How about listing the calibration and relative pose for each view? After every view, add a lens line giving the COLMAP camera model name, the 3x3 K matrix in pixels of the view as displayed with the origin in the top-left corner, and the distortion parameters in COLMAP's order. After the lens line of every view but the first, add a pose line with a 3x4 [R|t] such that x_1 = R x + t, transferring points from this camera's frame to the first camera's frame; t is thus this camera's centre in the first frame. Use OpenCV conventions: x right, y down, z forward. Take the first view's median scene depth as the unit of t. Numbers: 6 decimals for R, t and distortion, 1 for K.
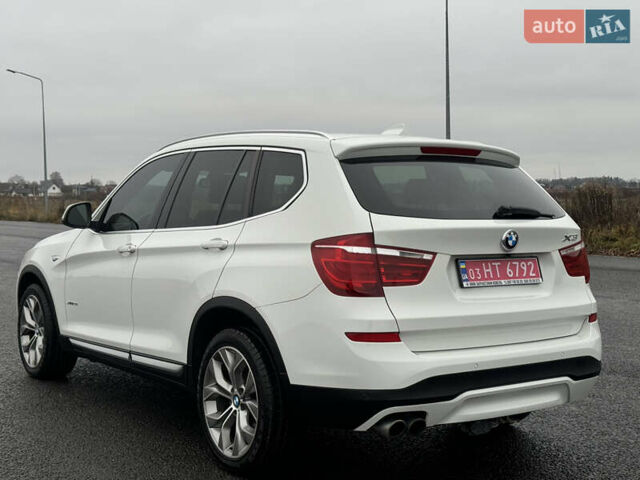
lens RADIAL K [[902.6, 0, 320.0], [0, 902.6, 240.0], [0, 0, 1]] dist [0.123646, 0.007751]
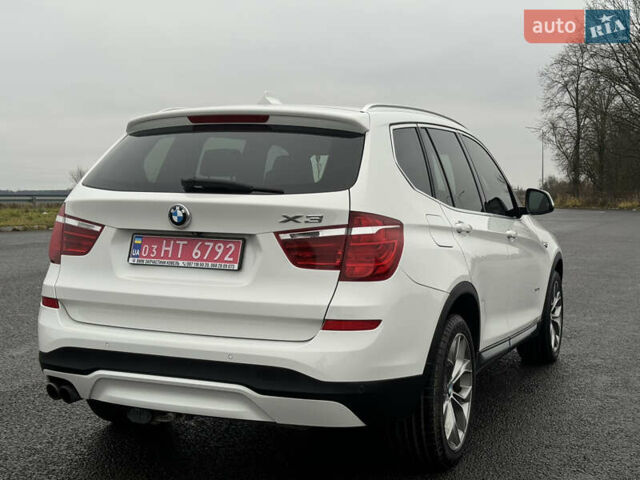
lens RADIAL K [[902.6, 0, 320.0], [0, 902.6, 240.0], [0, 0, 1]] dist [0.123646, 0.007751]
pose [[0.512305, 0.048232, -0.857448, 1.023387], [-0.046735, 0.998508, 0.028244, -0.007712], [0.857531, 0.025603, 0.513795, 0.652499]]
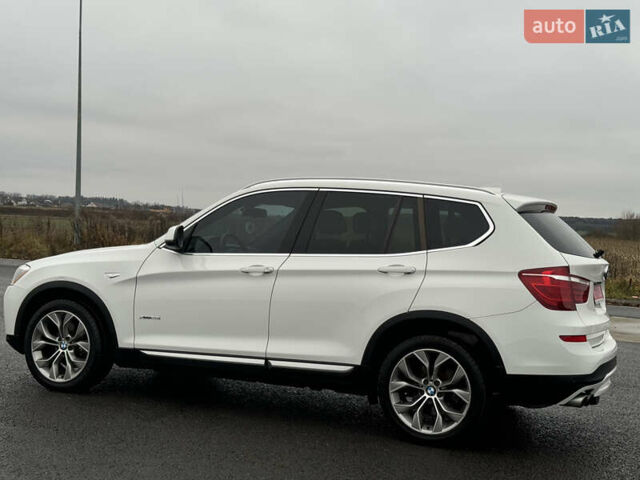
lens RADIAL K [[902.6, 0, 320.0], [0, 902.6, 240.0], [0, 0, 1]] dist [0.123646, 0.007751]
pose [[0.855579, 0.039332, 0.516176, -0.948322], [-0.029314, 0.999191, -0.027549, 0.001674], [-0.516842, 0.008440, 0.856039, -0.037052]]
